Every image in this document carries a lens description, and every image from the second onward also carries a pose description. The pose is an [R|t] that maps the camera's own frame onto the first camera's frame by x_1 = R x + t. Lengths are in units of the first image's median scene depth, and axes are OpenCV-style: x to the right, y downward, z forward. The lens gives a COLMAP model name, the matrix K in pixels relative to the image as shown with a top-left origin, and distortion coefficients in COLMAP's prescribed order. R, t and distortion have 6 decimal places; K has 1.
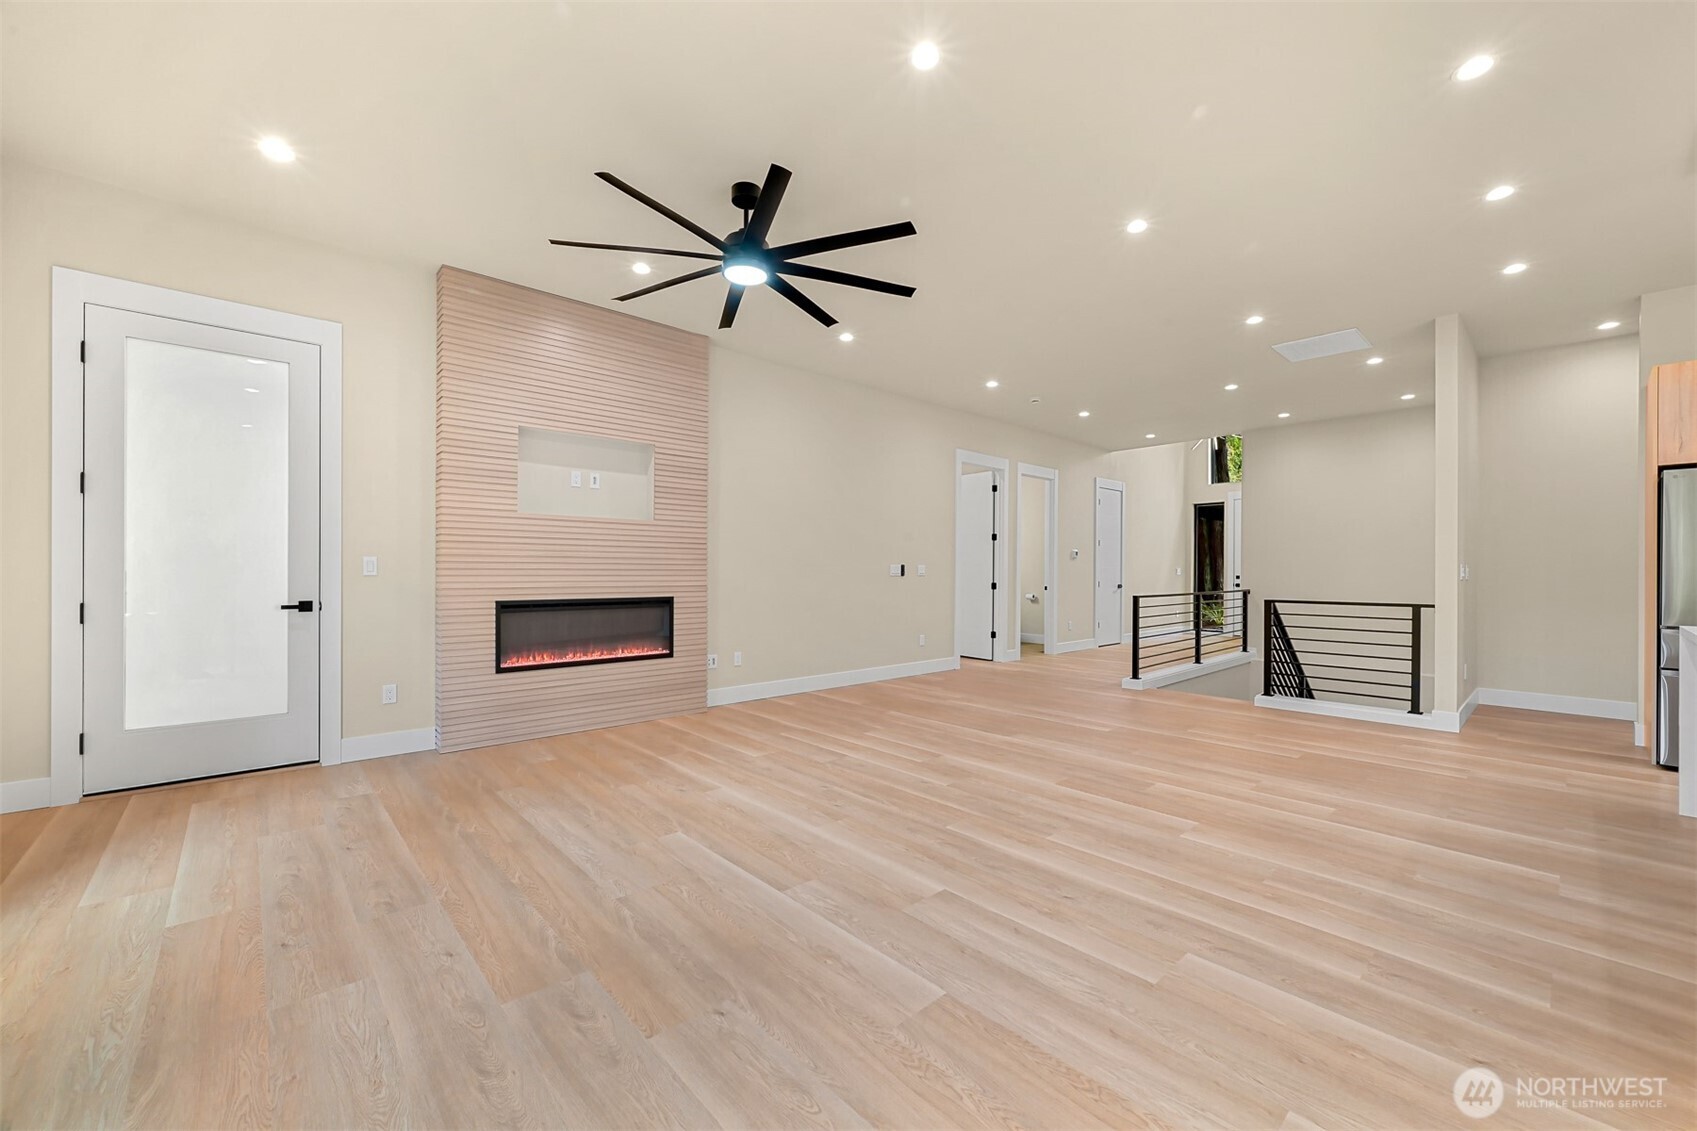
lens RADIAL K [[674.8, 0, 851.0], [0, 674.8, 571.2], [0, 0, 1]] dist [-0.001827, 0.000110]
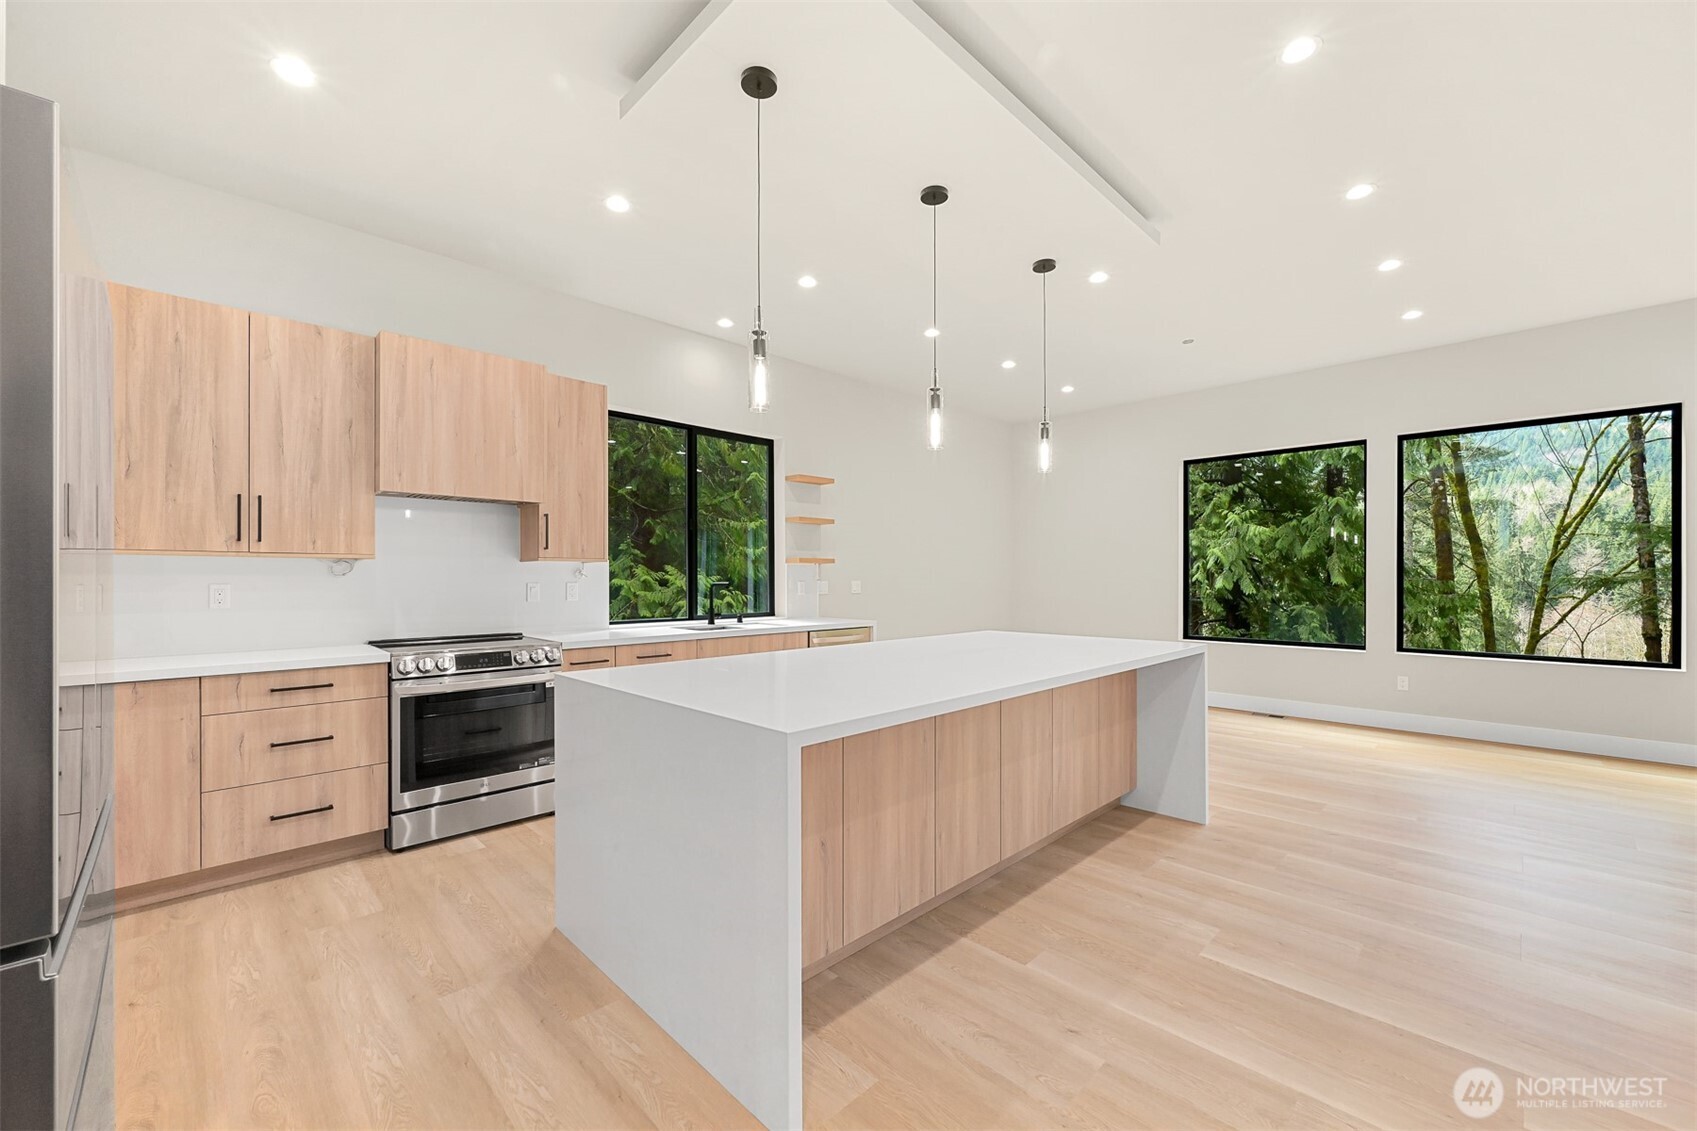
lens RADIAL K [[672.7, 0, 849.9], [0, 672.7, 578.7], [0, 0, 1]] dist [-0.001761, 0.000126]
pose [[-0.999300, -0.002708, -0.037306, 1.081987], [-0.002718, 0.999996, 0.000207, -0.019375], [0.037305, 0.000308, -0.999304, 1.300794]]
